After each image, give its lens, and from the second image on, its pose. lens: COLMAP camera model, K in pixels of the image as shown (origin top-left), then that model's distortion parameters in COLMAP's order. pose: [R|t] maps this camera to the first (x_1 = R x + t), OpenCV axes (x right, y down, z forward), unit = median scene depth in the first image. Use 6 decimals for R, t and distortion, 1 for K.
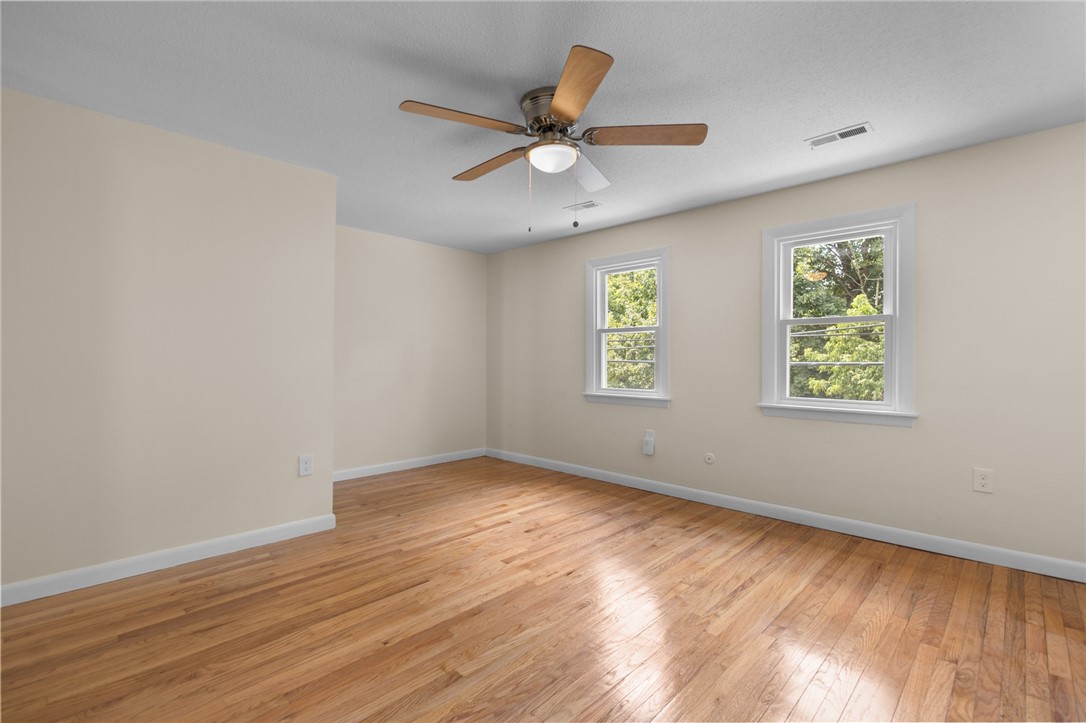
lens RADIAL K [[496.3, 0, 542.9], [0, 496.3, 352.6], [0, 0, 1]] dist [0.003661, -0.000687]
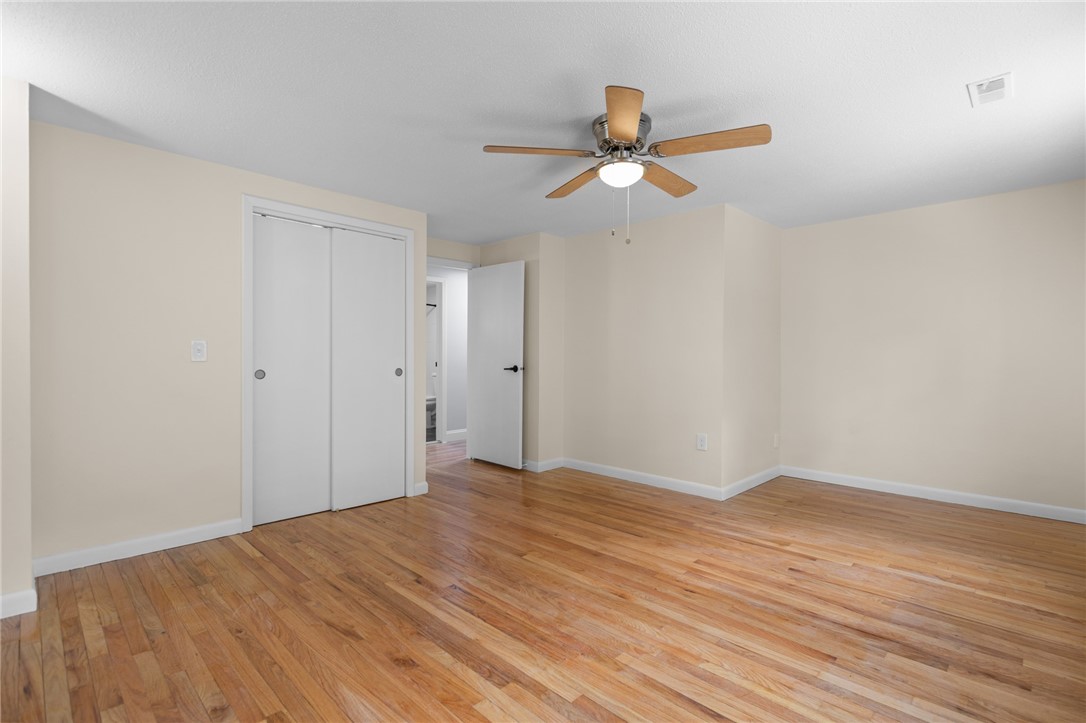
lens RADIAL K [[503.8, 0, 545.8], [0, 503.8, 407.0], [0, 0, 1]] dist [0.000350, -0.001383]
pose [[-0.010325, 0.097572, -0.995175, 0.856463], [0.011242, 0.995176, 0.097456, 0.008818], [0.999883, -0.010182, -0.011372, 0.670600]]
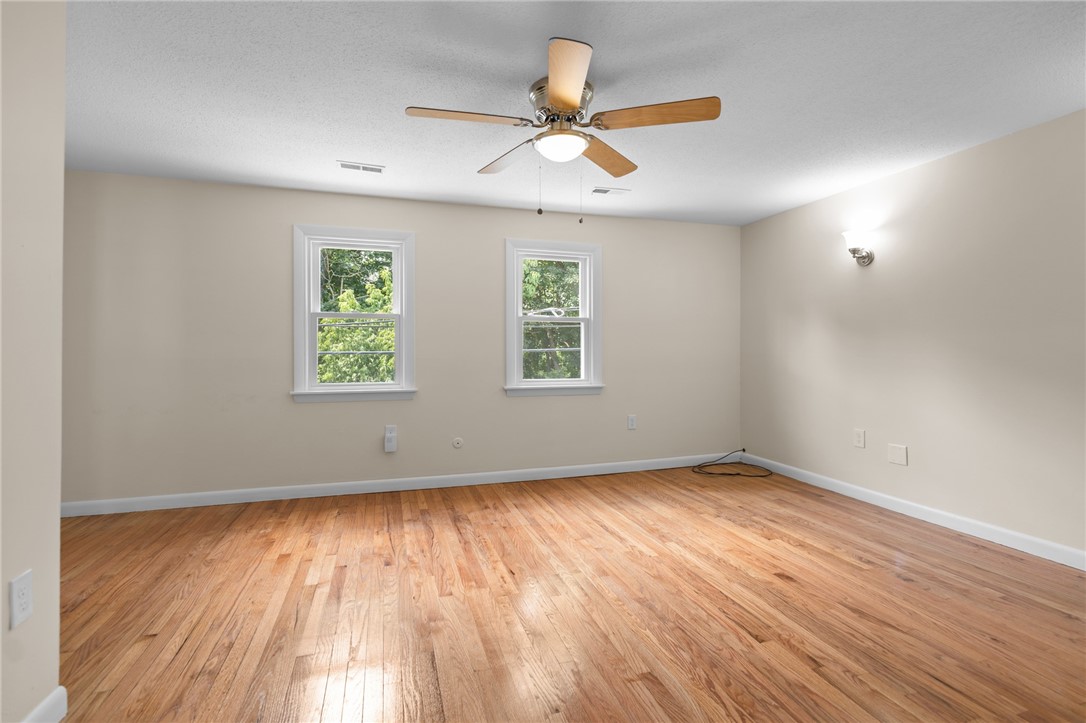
lens RADIAL K [[509.2, 0, 541.4], [0, 509.2, 335.2], [0, 0, 1]] dist [0.003572, 0.000523]
pose [[0.483290, 0.020738, 0.875215, -0.708437], [-0.009599, 0.999785, -0.018389, 0.003584], [-0.875408, 0.000486, 0.483385, 0.426380]]
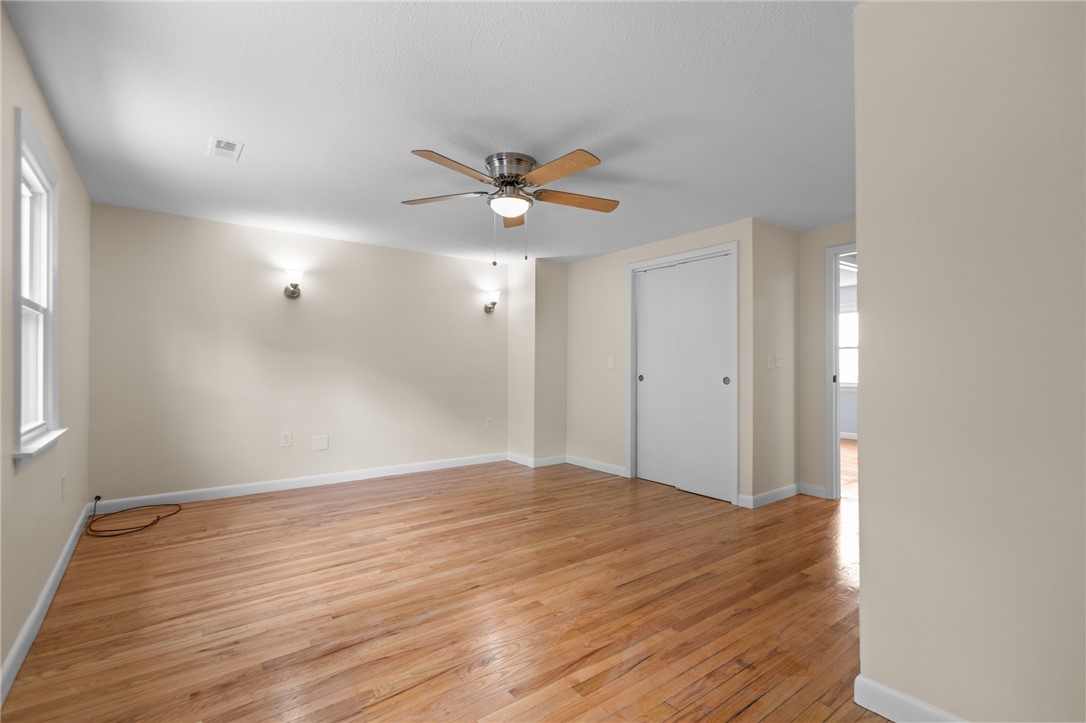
lens RADIAL K [[499.9, 0, 545.3], [0, 499.9, 355.1], [0, 0, 1]] dist [0.003361, -0.000797]
pose [[-0.988090, -0.000408, 0.153877, -0.208127], [-0.005534, 0.999444, -0.032887, 0.019701], [-0.153778, -0.033347, -0.987543, 1.762003]]
